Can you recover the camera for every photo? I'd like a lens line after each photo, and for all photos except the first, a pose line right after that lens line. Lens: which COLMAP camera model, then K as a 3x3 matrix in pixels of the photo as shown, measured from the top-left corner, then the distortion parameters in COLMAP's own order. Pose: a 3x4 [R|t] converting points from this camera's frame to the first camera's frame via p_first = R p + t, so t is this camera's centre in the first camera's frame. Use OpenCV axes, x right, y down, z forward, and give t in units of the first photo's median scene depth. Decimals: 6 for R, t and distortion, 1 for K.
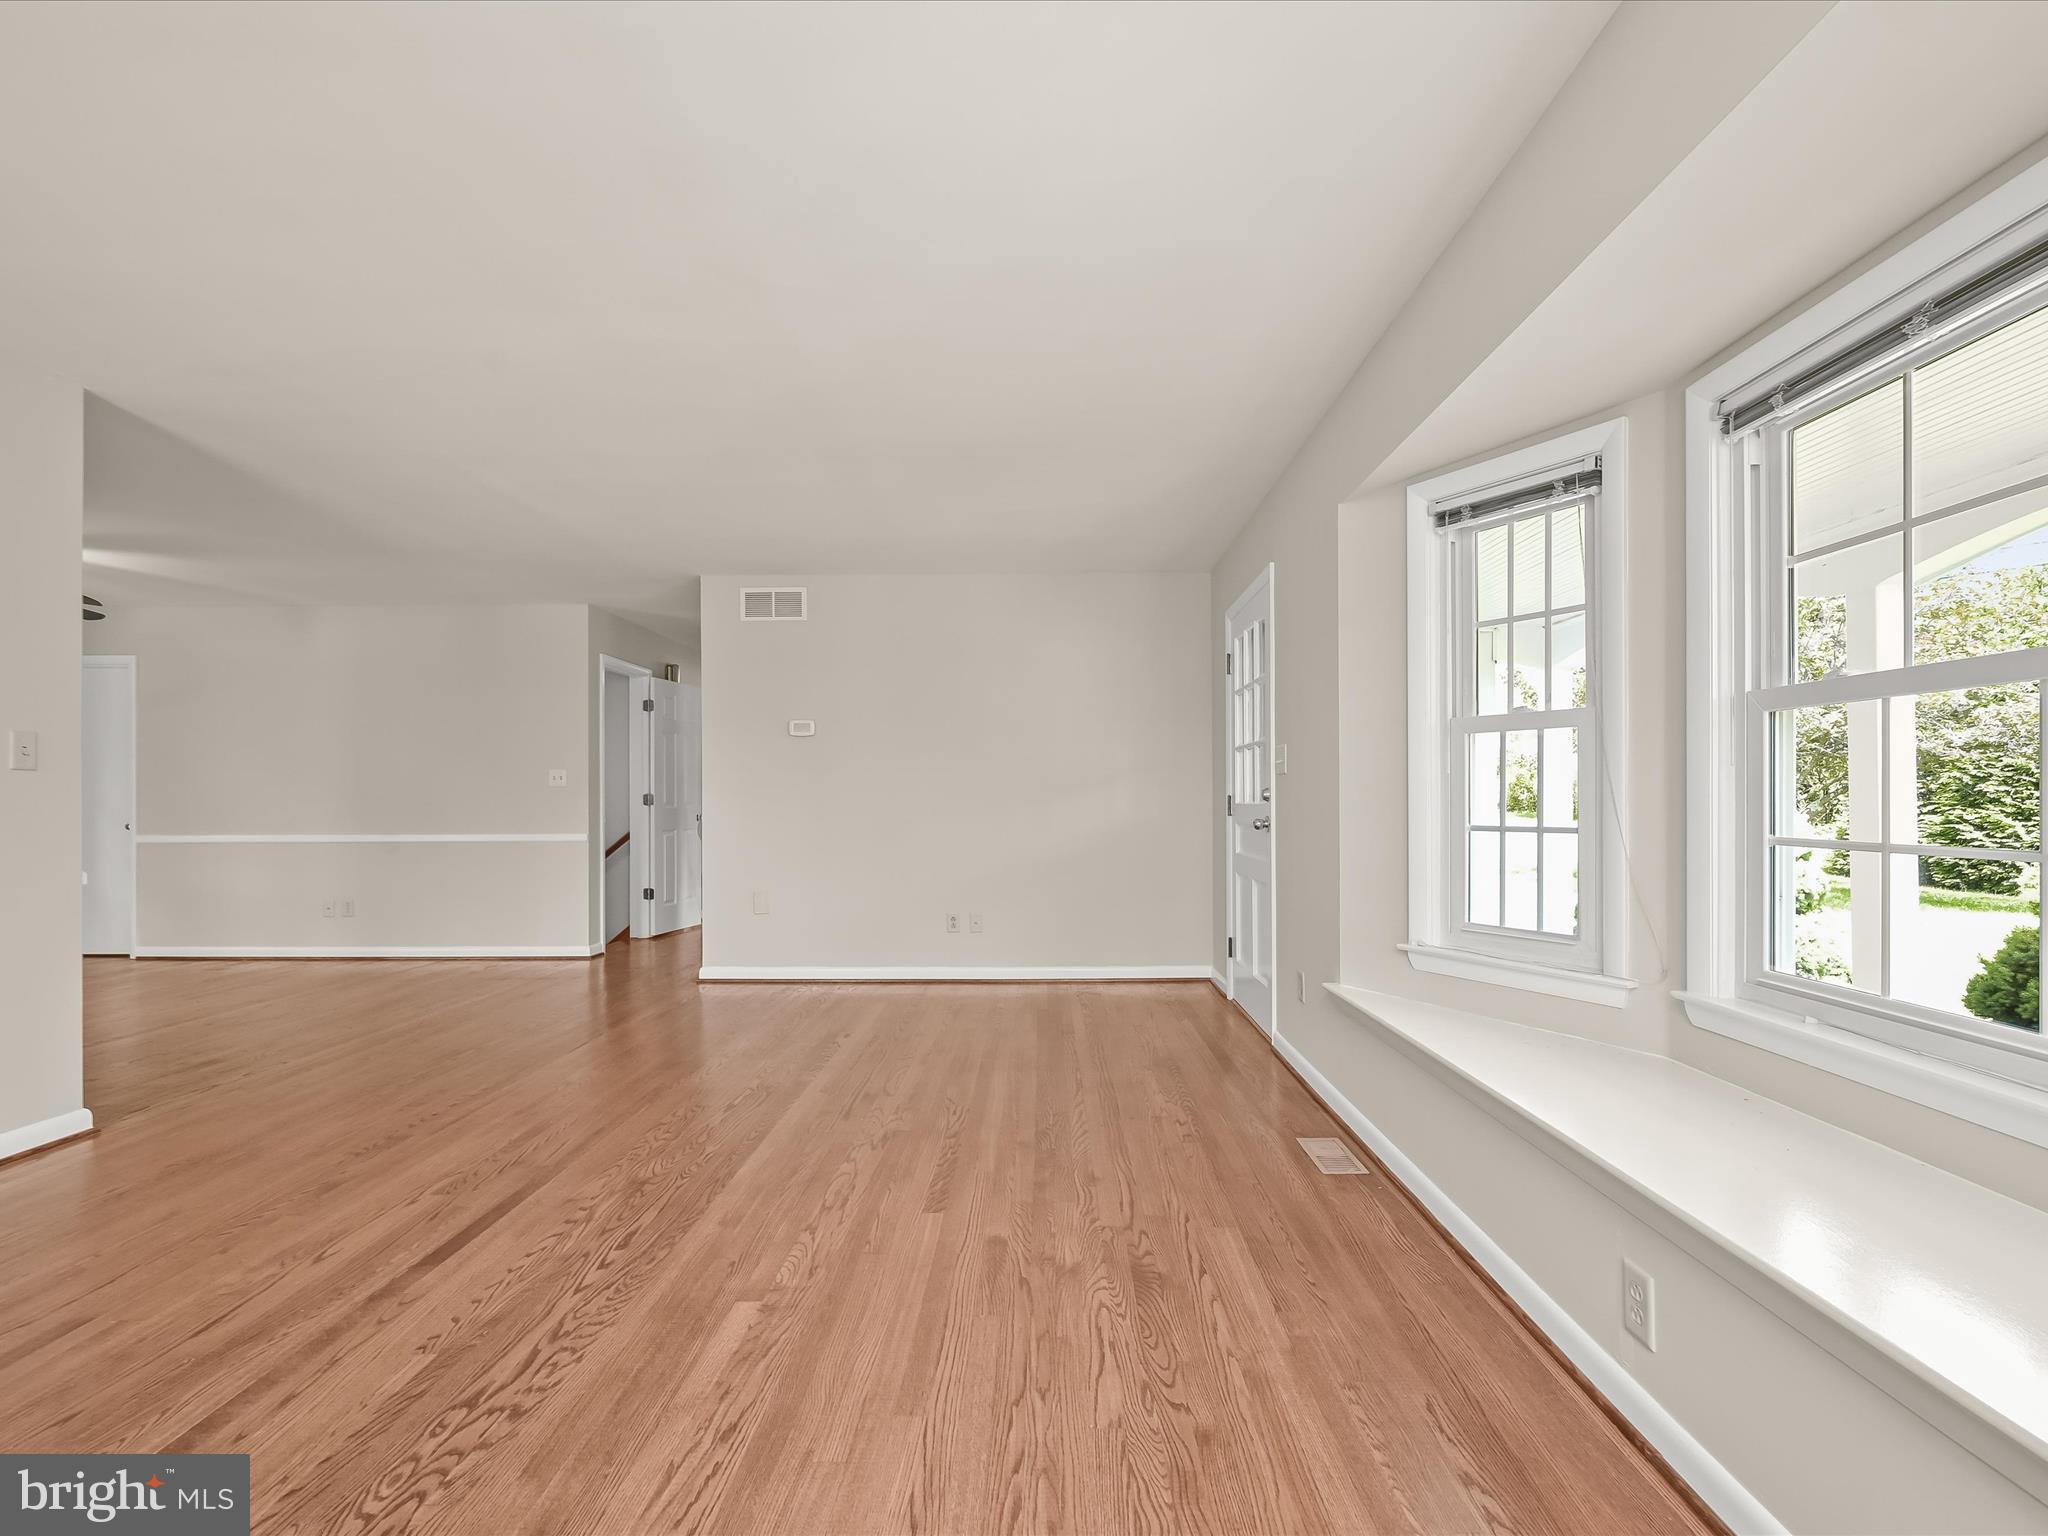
lens RADIAL K [[933.5, 0, 1024.0], [0, 933.5, 768.0], [0, 0, 1]] dist [-0.001641, 0.000183]
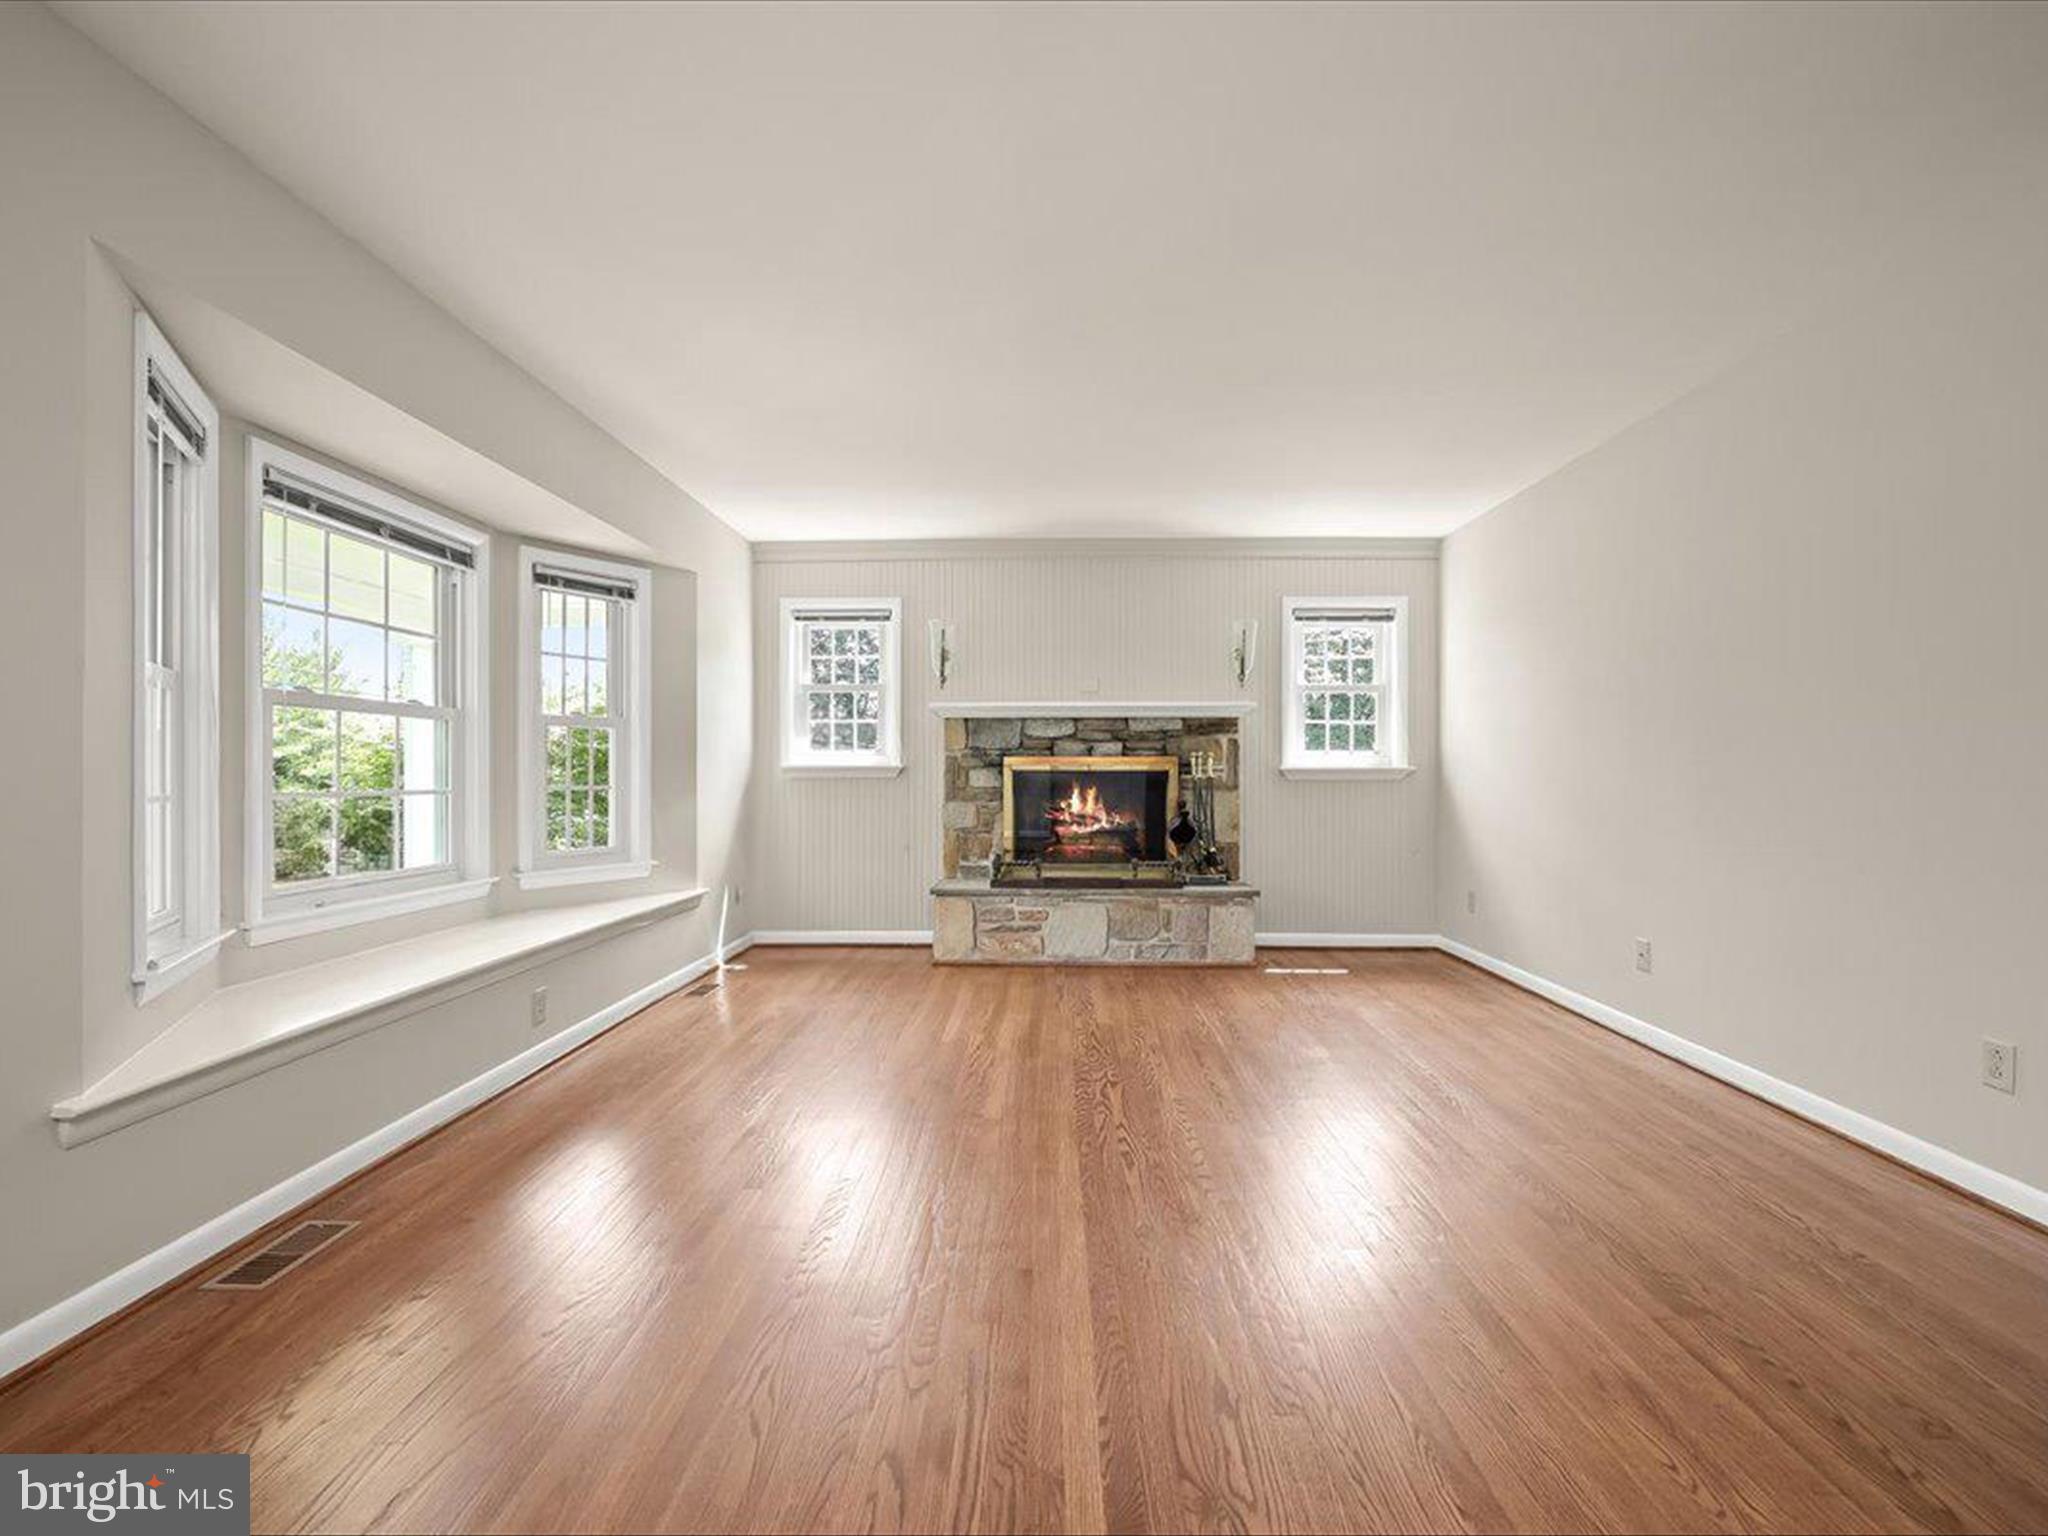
lens RADIAL K [[929.5, 0, 1029.1], [0, 929.5, 787.8], [0, 0, 1]] dist [0.001204, 0.000434]
pose [[-0.999971, 0.007365, -0.001853, -0.310841], [0.007398, 0.999810, -0.018062, 0.080072], [0.001719, -0.018075, -0.999835, 2.141977]]
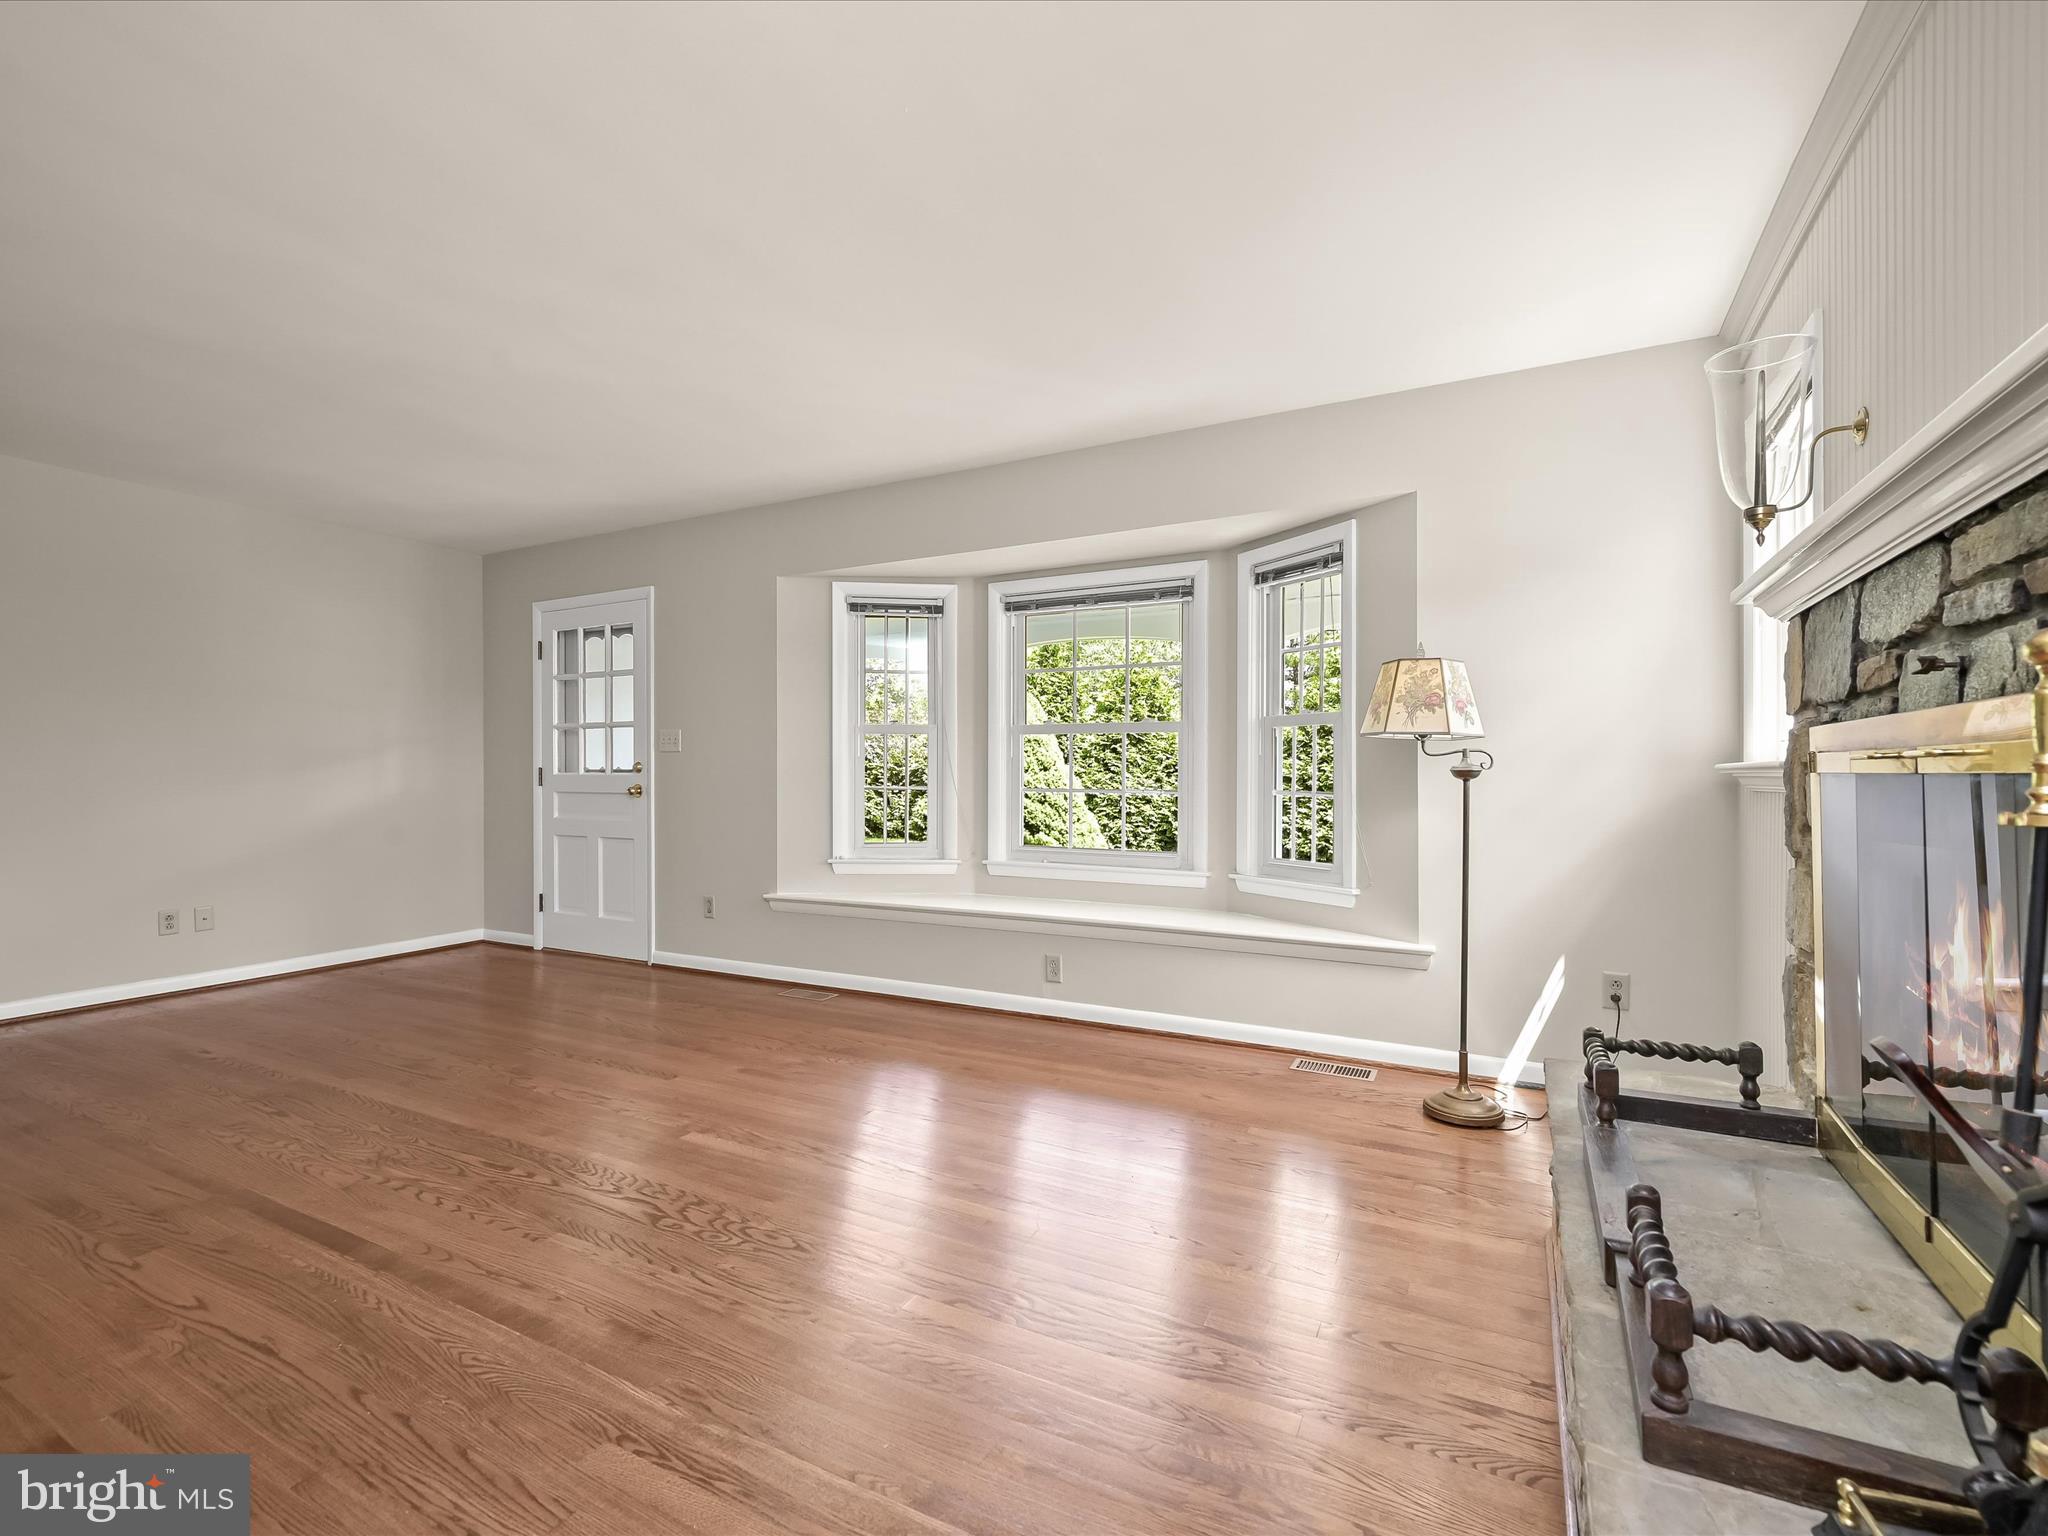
lens RADIAL K [[933.5, 0, 1024.0], [0, 933.5, 768.0], [0, 0, 1]] dist [-0.001641, 0.000183]
pose [[0.441926, 0.010650, 0.896988, -1.159692], [-0.035841, 0.999341, 0.005792, 0.002751], [-0.896335, -0.034708, 0.442016, -0.035646]]
